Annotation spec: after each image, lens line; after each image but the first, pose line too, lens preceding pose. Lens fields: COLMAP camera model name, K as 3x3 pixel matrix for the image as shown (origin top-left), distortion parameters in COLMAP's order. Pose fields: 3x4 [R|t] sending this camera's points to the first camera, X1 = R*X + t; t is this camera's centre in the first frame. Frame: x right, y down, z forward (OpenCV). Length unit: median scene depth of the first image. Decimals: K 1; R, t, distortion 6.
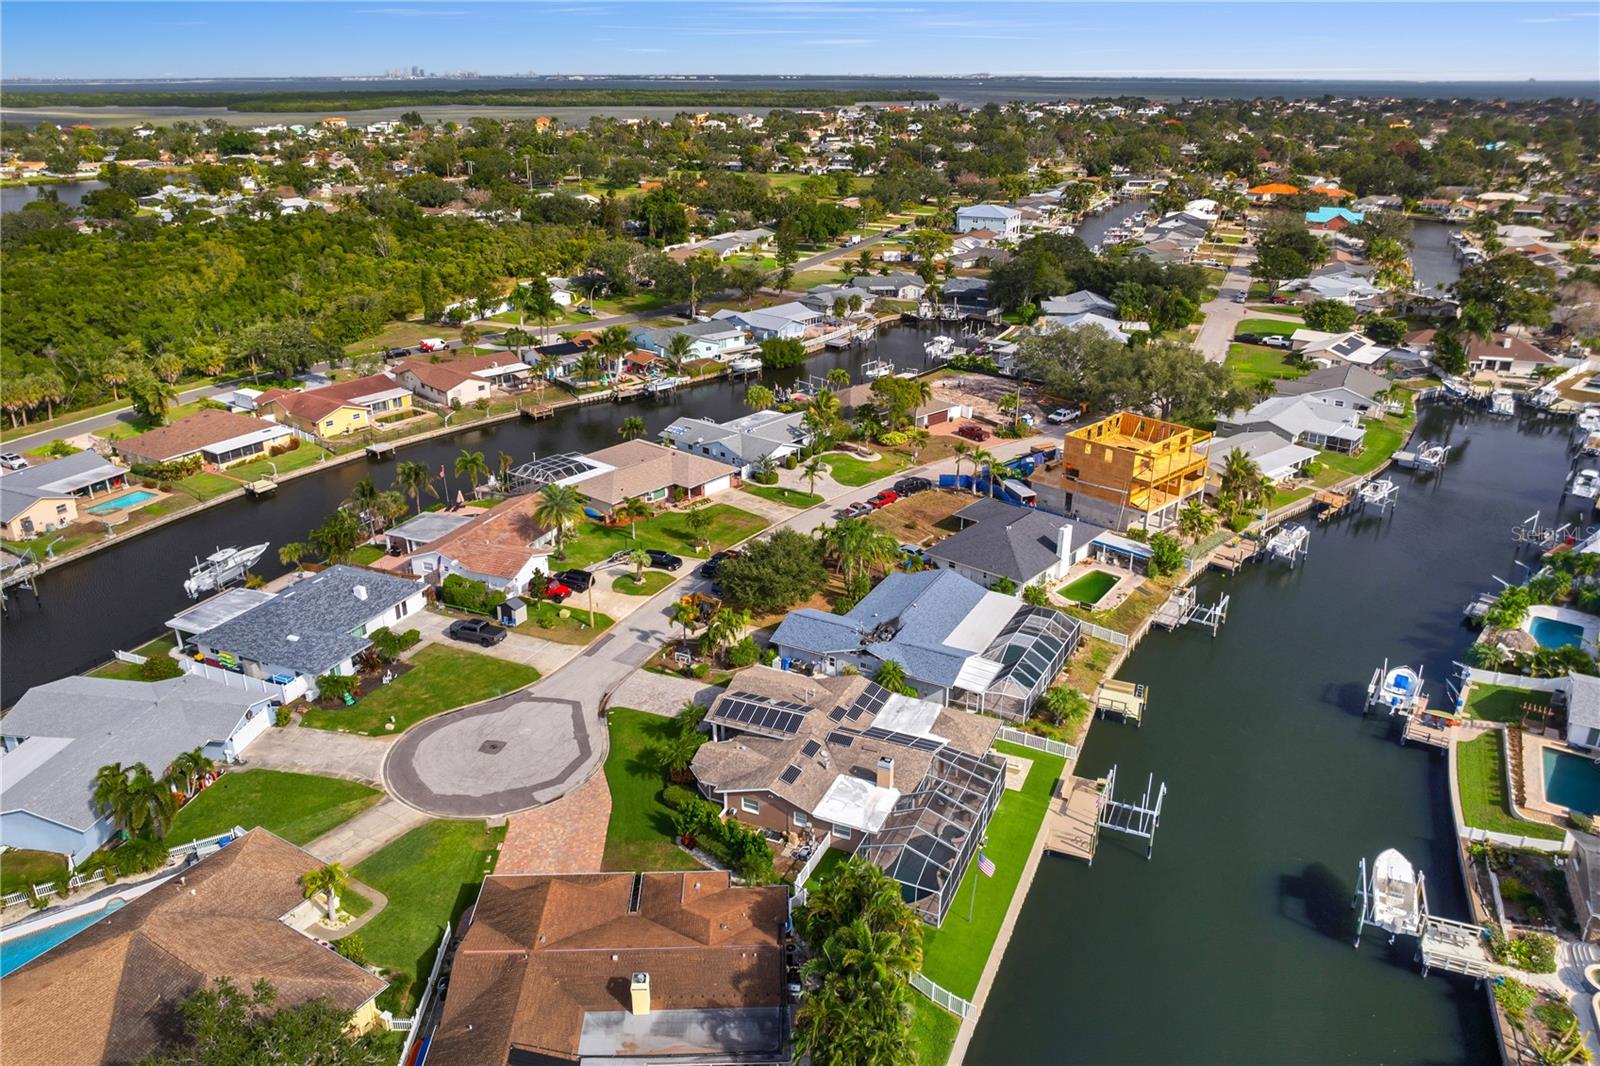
lens RADIAL K [[1122.6, 0, 822.8], [0, 1122.6, 548.9], [0, 0, 1]] dist [-0.037058, 0.003734]
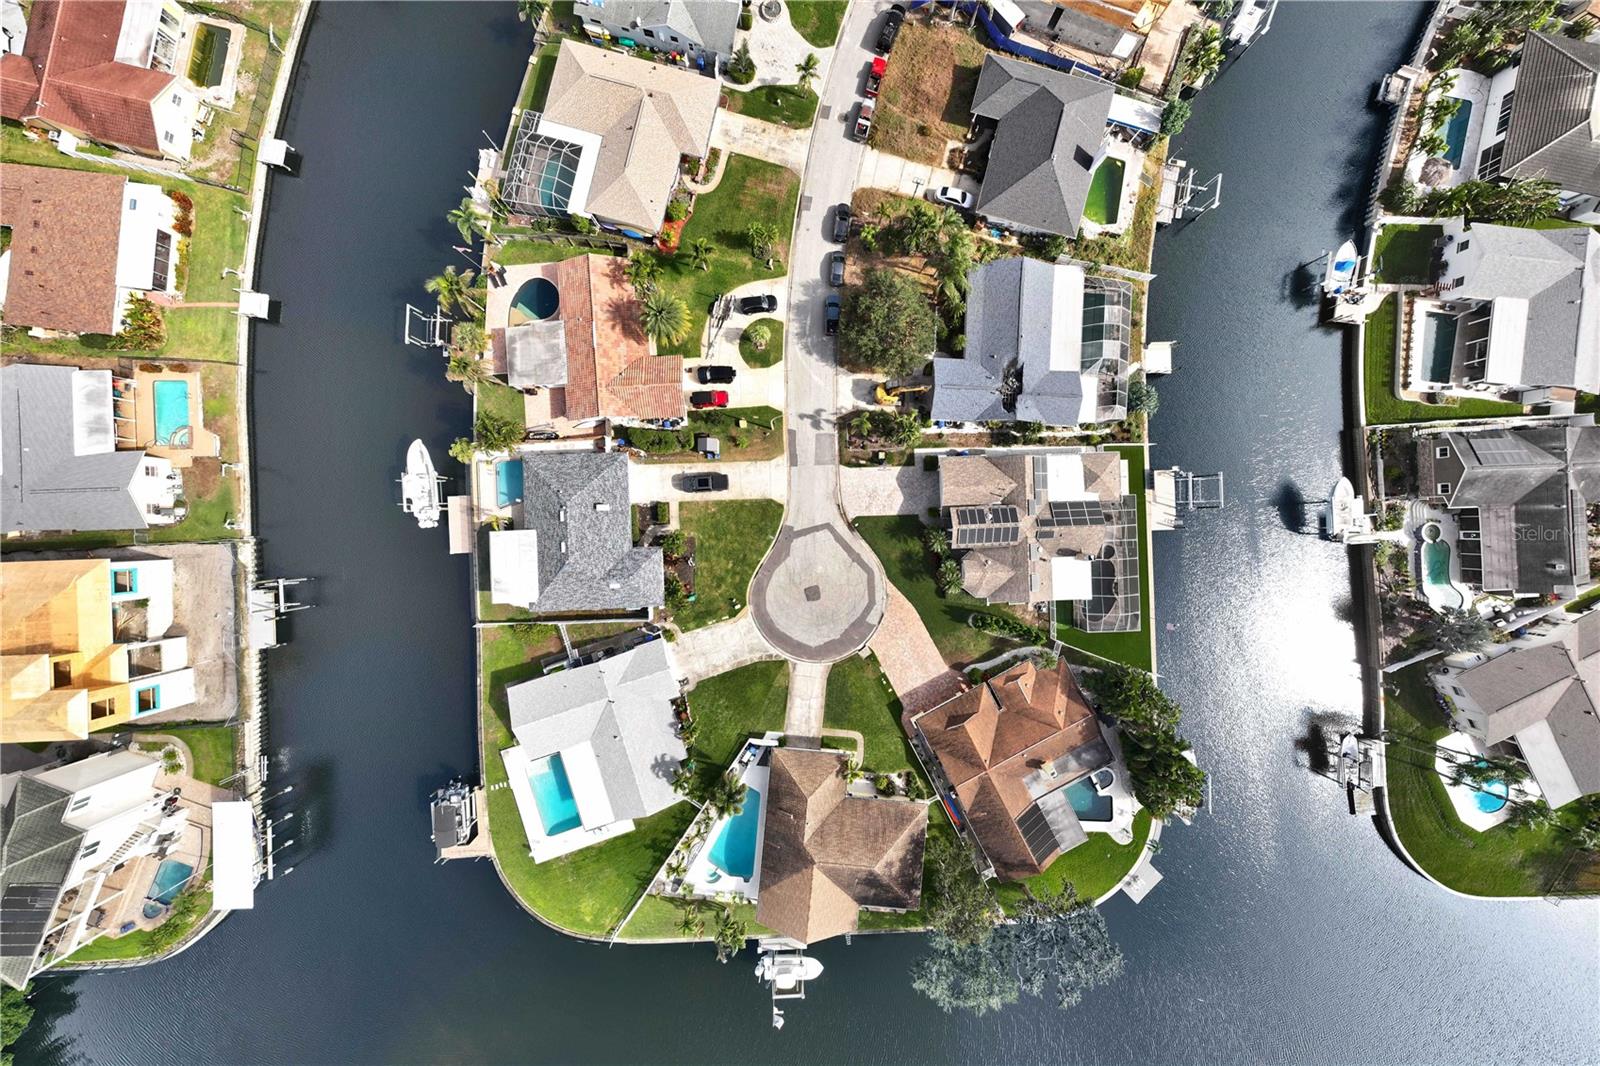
lens RADIAL K [[488.1, 0, 784.3], [0, 488.1, 522.2], [0, 0, 1]] dist [0.005352, -0.000608]
pose [[0.906434, -0.422225, 0.010133, -0.279049], [0.155936, 0.356867, 0.921048, -0.462845], [-0.392506, -0.833290, 0.389316, 0.784890]]
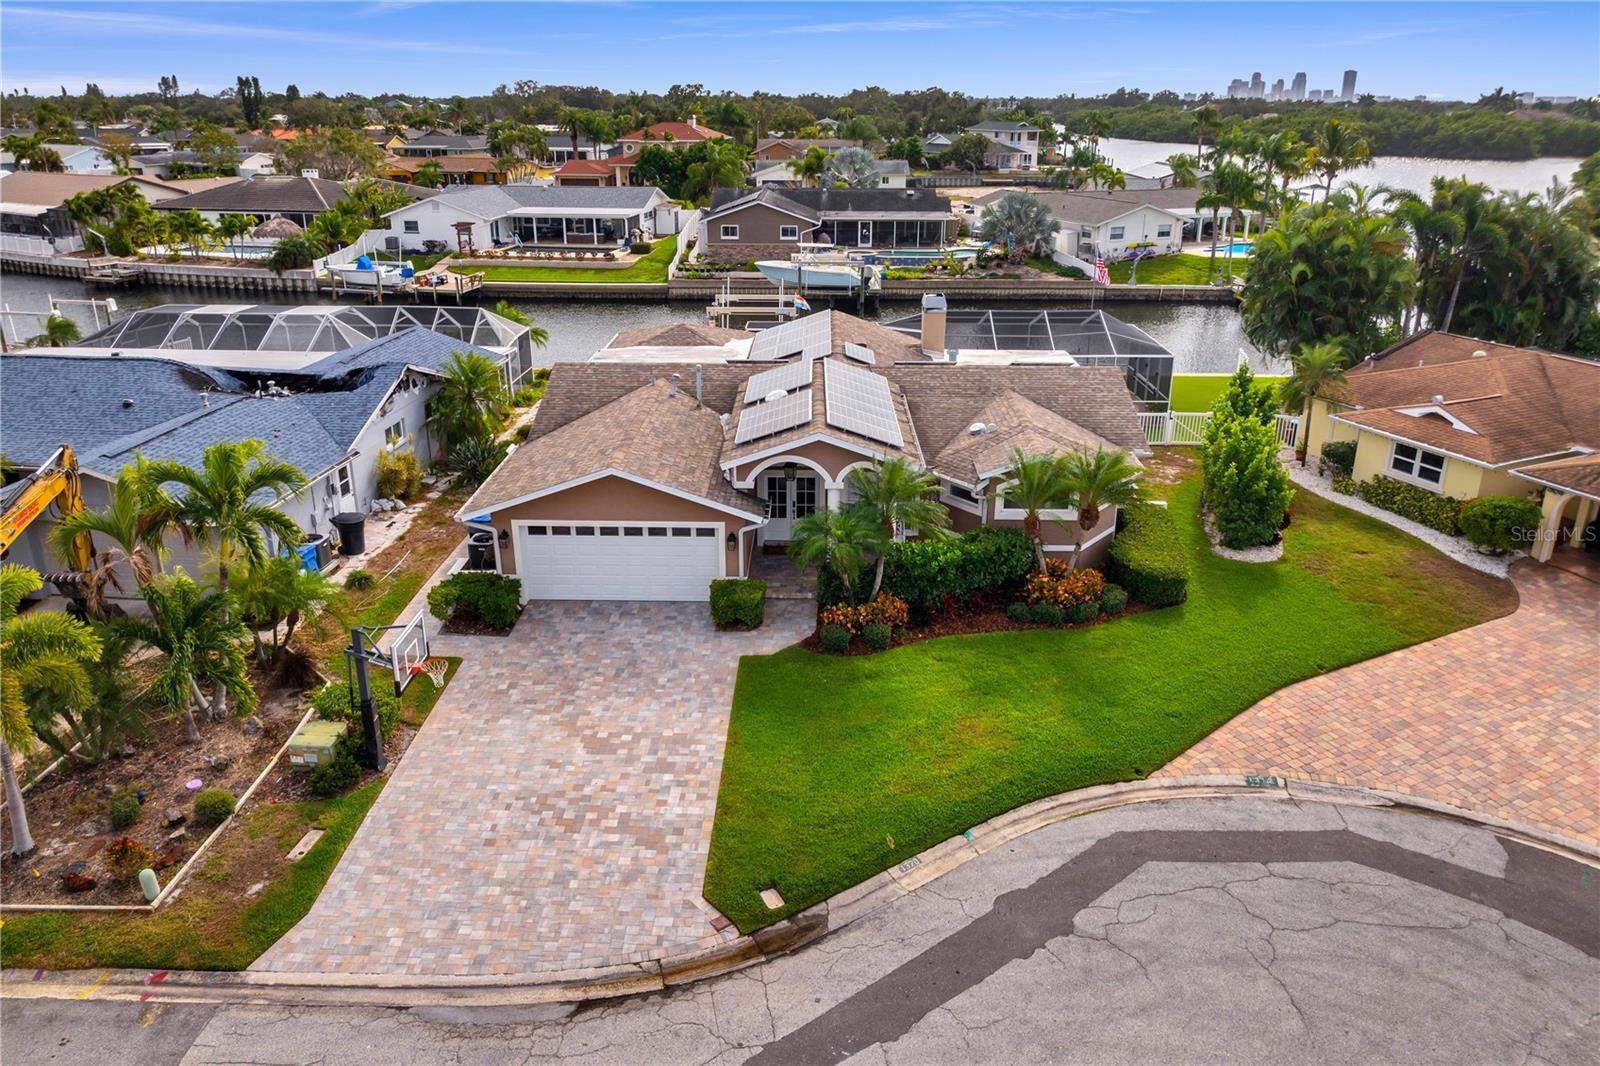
lens RADIAL K [[1122.6, 0, 813.7], [0, 1122.6, 540.0], [0, 0, 1]] dist [-0.037058, 0.003734]
pose [[-0.380562, -0.347956, 0.856796, -0.328794], [0.357105, 0.799347, 0.483240, 0.010590], [-0.853023, 0.489869, -0.179944, 0.993300]]
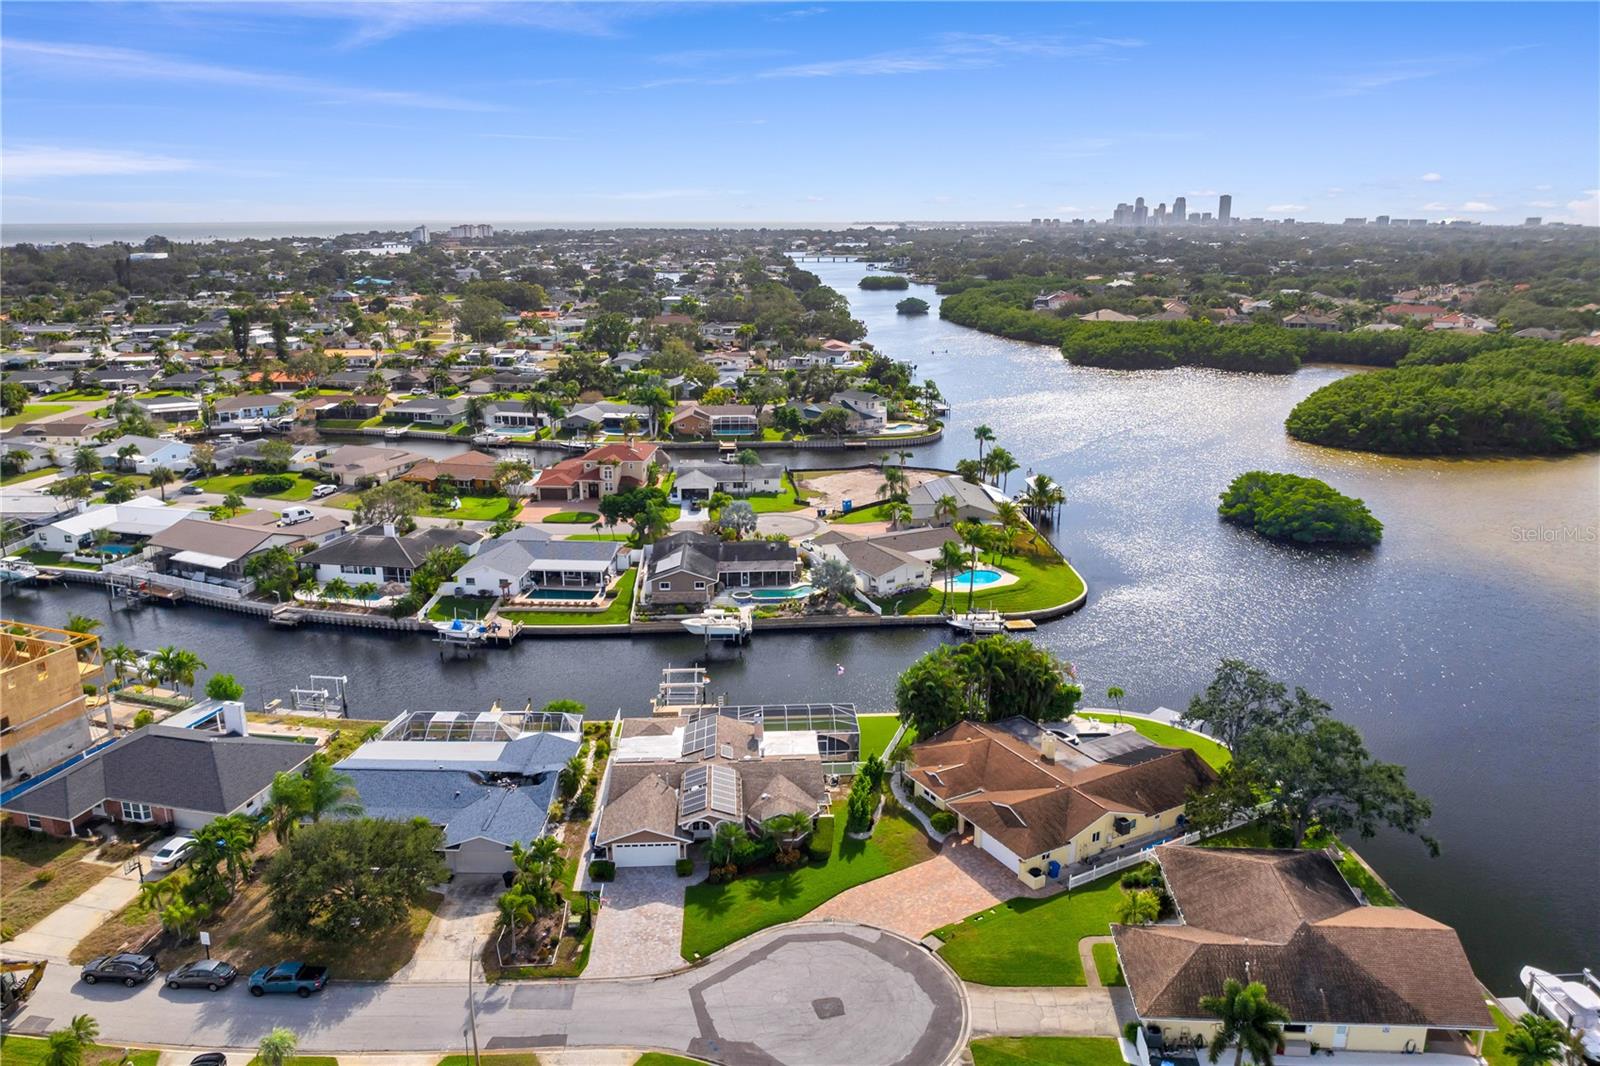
lens RADIAL K [[1122.6, 0, 812.9], [0, 1122.6, 535.0], [0, 0, 1]] dist [-0.037058, 0.003734]
pose [[-0.450139, -0.249801, 0.857307, -0.824394], [0.347680, 0.835282, 0.425937, -0.407970], [-0.822492, 0.489799, -0.289142, 1.010307]]
